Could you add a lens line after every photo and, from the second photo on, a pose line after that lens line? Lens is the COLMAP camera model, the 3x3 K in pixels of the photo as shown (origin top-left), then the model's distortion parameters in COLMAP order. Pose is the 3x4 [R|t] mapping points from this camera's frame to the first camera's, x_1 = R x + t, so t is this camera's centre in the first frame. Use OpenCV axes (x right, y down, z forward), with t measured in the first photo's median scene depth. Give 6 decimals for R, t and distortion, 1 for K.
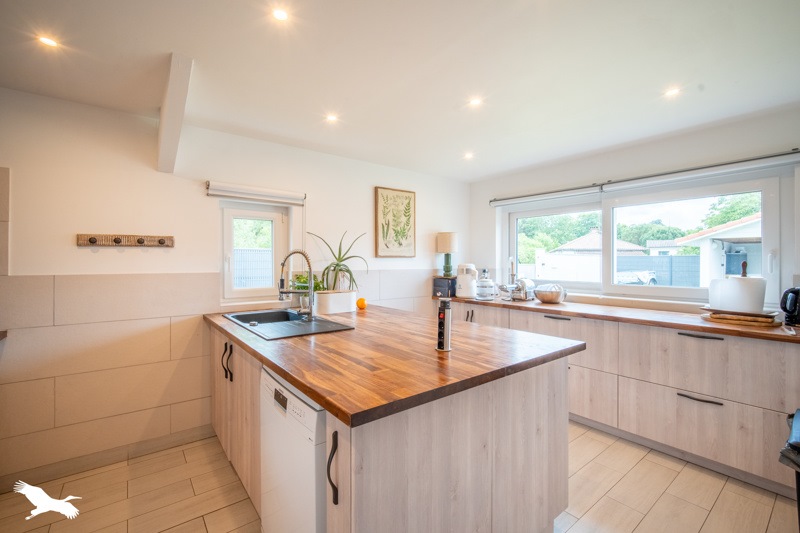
lens RADIAL K [[349.7, 0, 399.1], [0, 349.7, 262.0], [0, 0, 1]] dist [-0.013015, 0.000928]
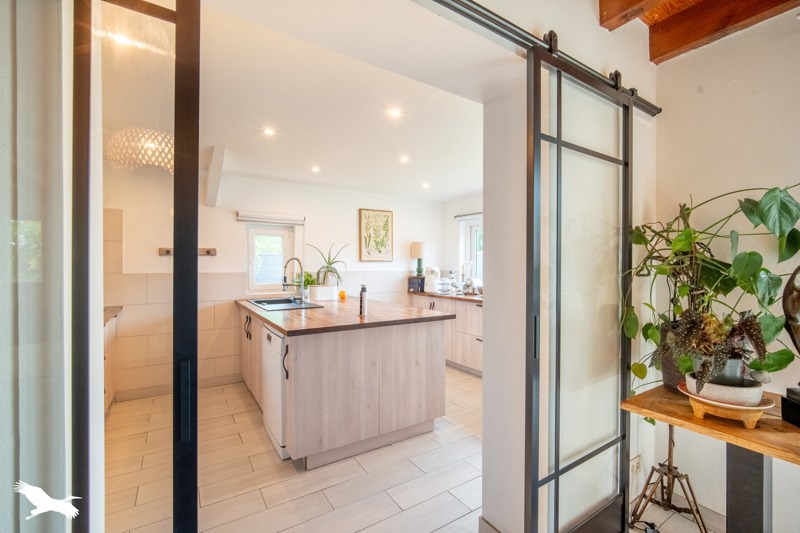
lens RADIAL K [[349.7, 0, 401.4], [0, 349.7, 268.5], [0, 0, 1]] dist [-0.013015, 0.000928]
pose [[0.995753, 0.000518, -0.092062, 0.242826], [0.000359, 0.999955, 0.009516, 0.000603], [0.092063, -0.009508, 0.995708, -0.360545]]
